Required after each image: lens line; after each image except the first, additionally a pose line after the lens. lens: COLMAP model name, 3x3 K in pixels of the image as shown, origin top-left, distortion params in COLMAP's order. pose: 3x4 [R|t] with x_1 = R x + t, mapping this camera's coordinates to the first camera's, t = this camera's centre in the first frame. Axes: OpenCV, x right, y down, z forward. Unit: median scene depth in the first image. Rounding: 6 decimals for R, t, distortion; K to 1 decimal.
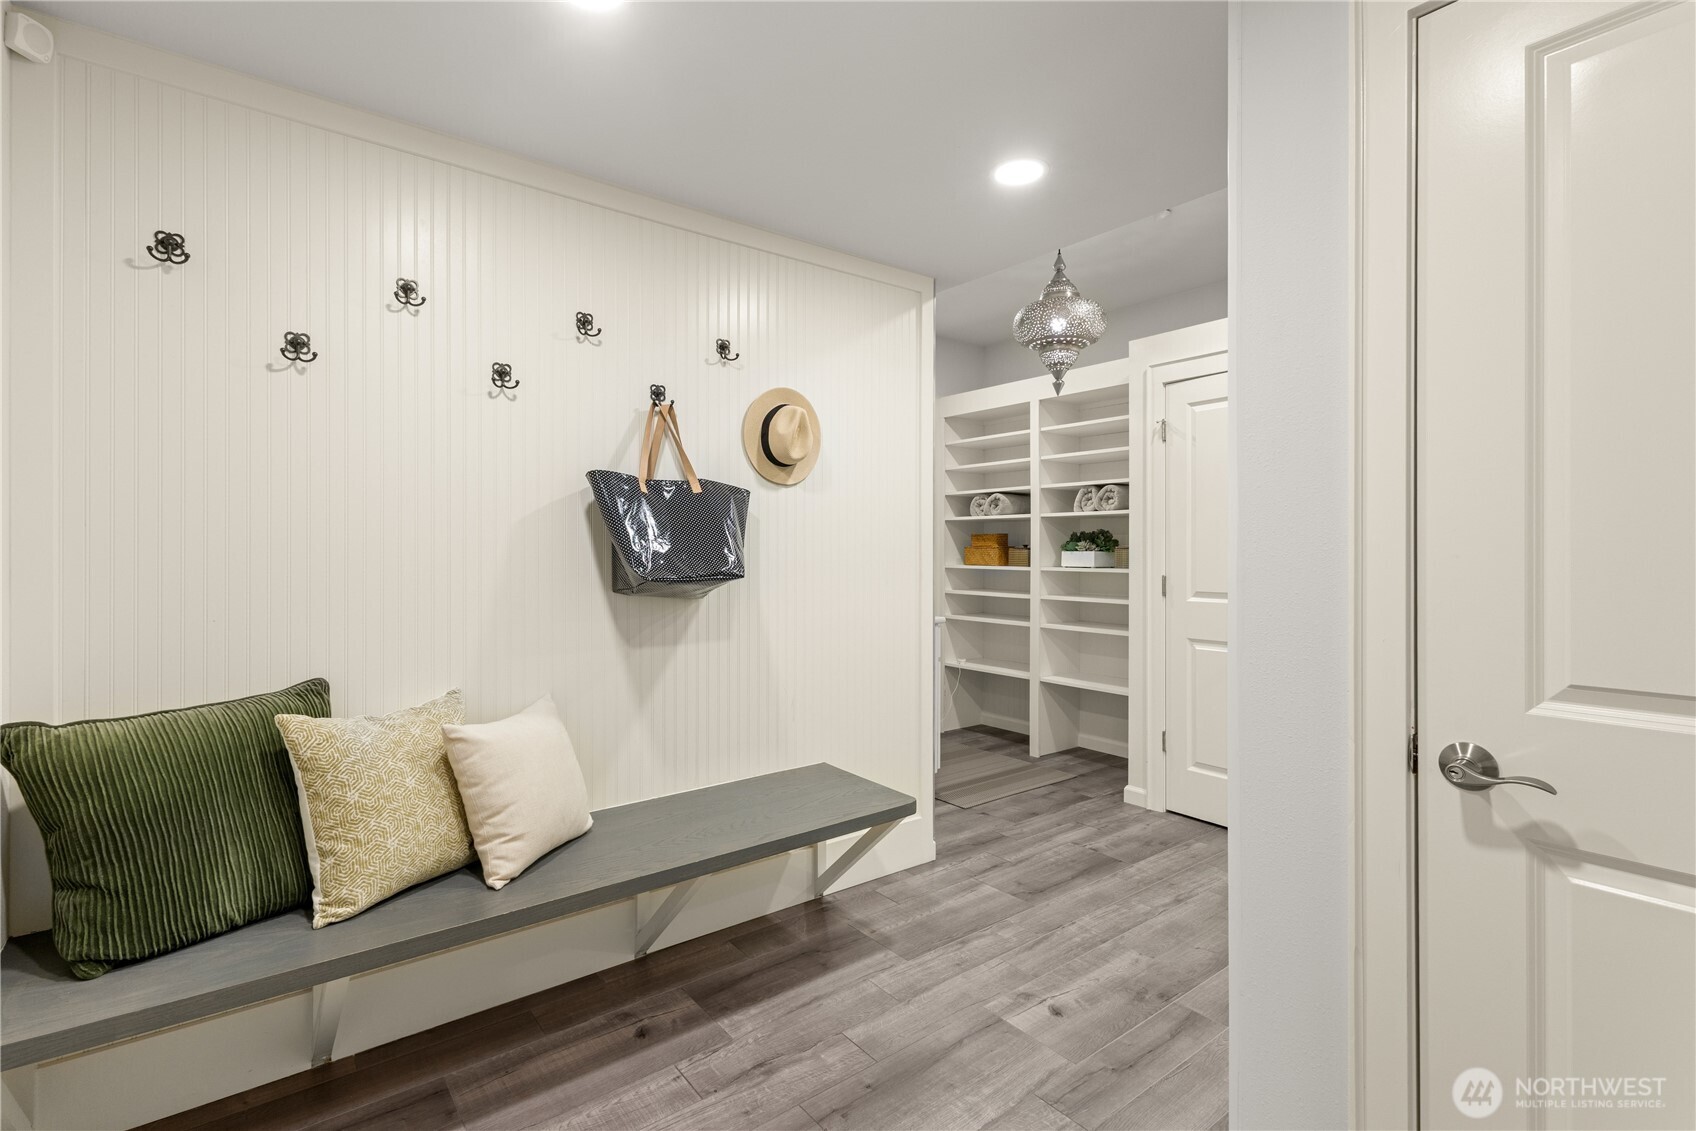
lens RADIAL K [[776.8, 0, 846.7], [0, 776.8, 562.6], [0, 0, 1]] dist [0.000736, 0.006482]
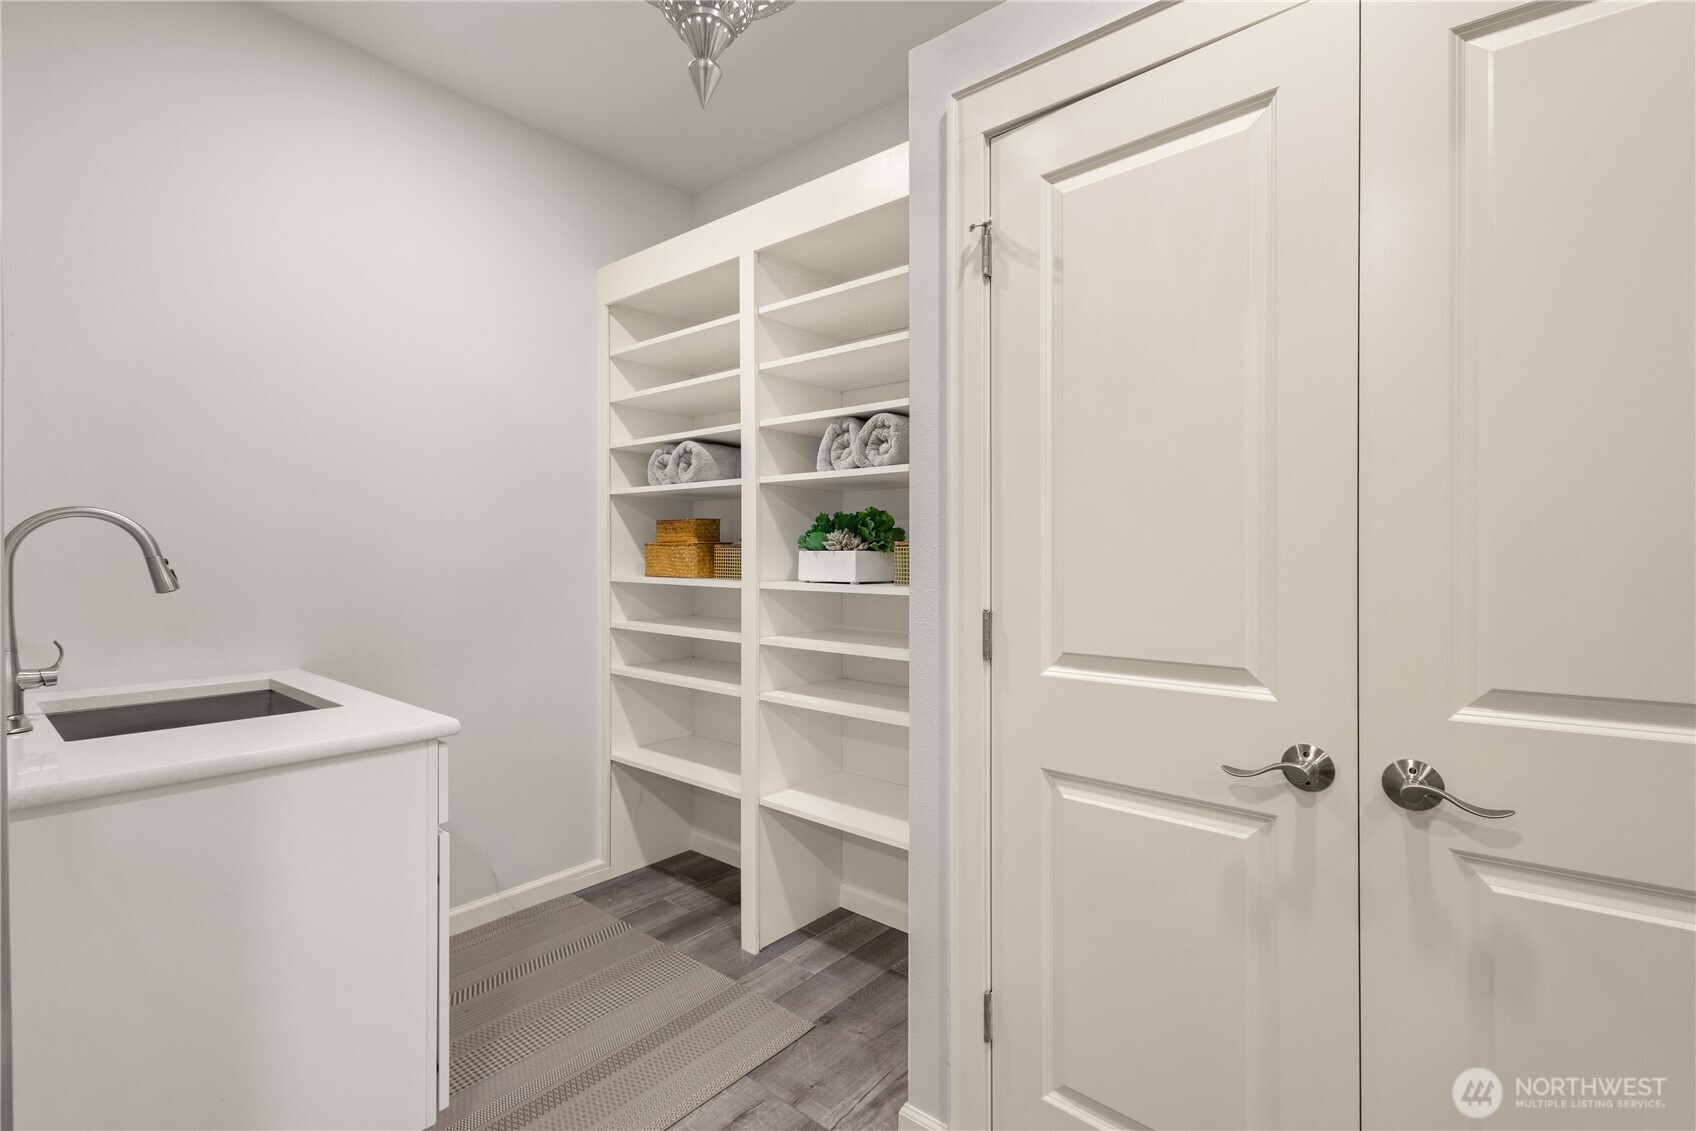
lens RADIAL K [[776.8, 0, 846.7], [0, 776.8, 562.6], [0, 0, 1]] dist [0.000736, 0.006482]
pose [[0.977809, 0.000849, 0.209495, 0.201146], [0.000100, 0.999990, -0.004516, -0.004450], [-0.209497, 0.004436, 0.977799, 0.494397]]
